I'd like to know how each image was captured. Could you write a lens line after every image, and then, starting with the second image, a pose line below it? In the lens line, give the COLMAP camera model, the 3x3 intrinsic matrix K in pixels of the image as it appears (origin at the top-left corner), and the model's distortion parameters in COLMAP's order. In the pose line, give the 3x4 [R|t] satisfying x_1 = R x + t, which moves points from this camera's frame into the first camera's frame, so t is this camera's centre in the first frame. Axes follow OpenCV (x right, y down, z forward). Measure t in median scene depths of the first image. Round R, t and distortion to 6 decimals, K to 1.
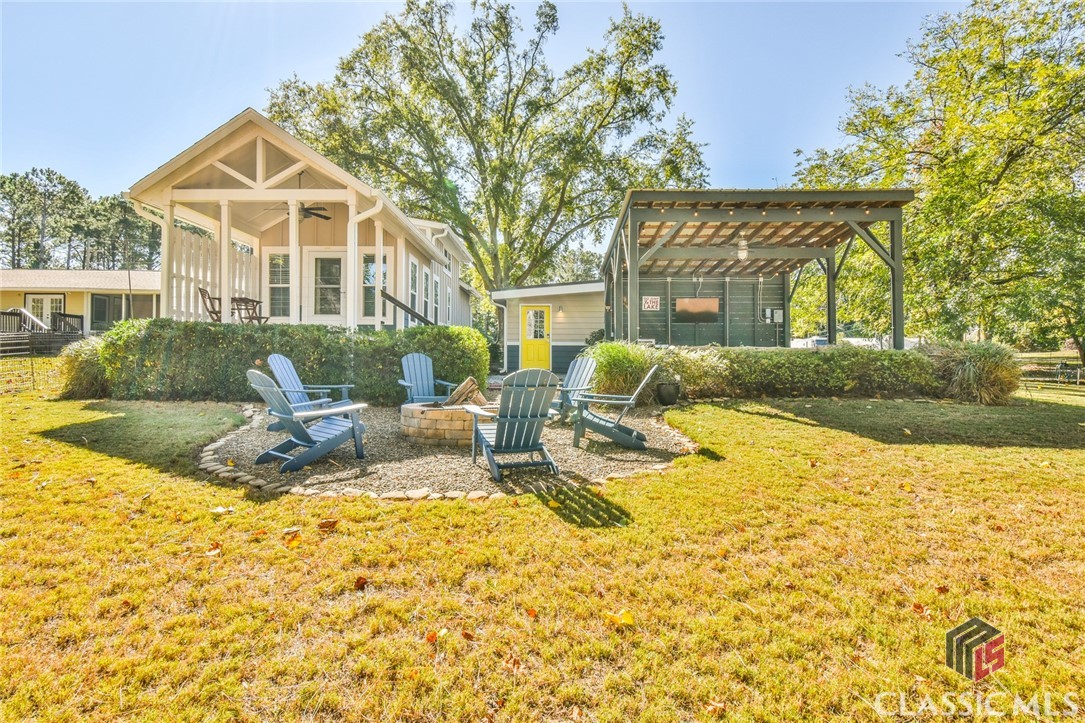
lens RADIAL K [[570.2, 0, 542.5], [0, 570.2, 361.5], [0, 0, 1]] dist [-0.000783, -0.000087]
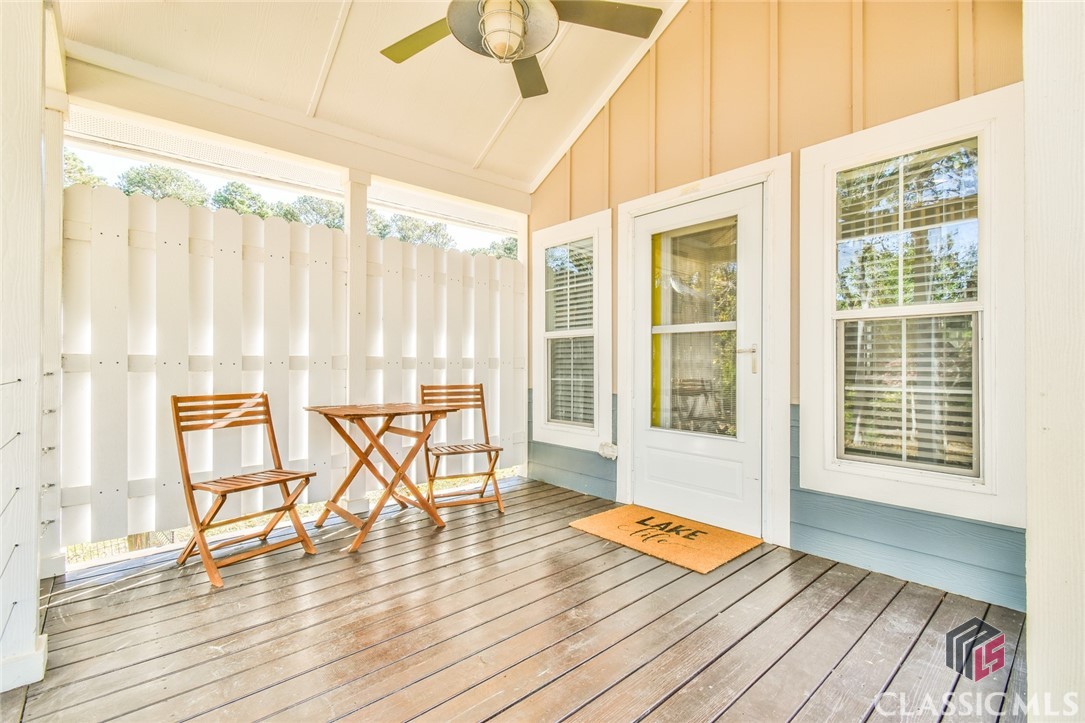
lens RADIAL K [[490.9, 0, 527.4], [0, 490.9, 366.8], [0, 0, 1]] dist [0.000015, 0.000098]
pose [[0.670544, -0.001426, -0.741869, -0.093447], [0.012763, 0.999872, 0.009614, -0.042595], [0.741760, -0.015915, 0.670476, 0.286193]]
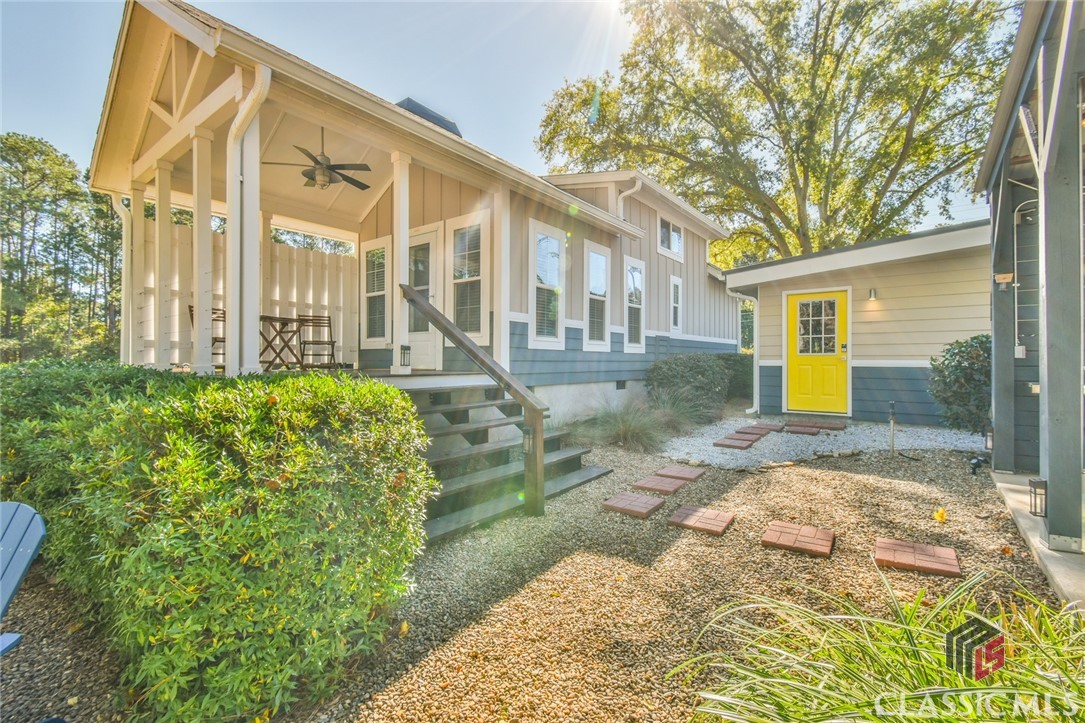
lens RADIAL K [[490.9, 0, 527.4], [0, 490.9, 366.8], [0, 0, 1]] dist [0.000015, 0.000098]
pose [[0.796590, 0.004831, -0.604500, 0.025087], [0.006883, 0.999831, 0.017060, -0.018238], [0.604480, -0.017750, 0.796422, 0.227686]]
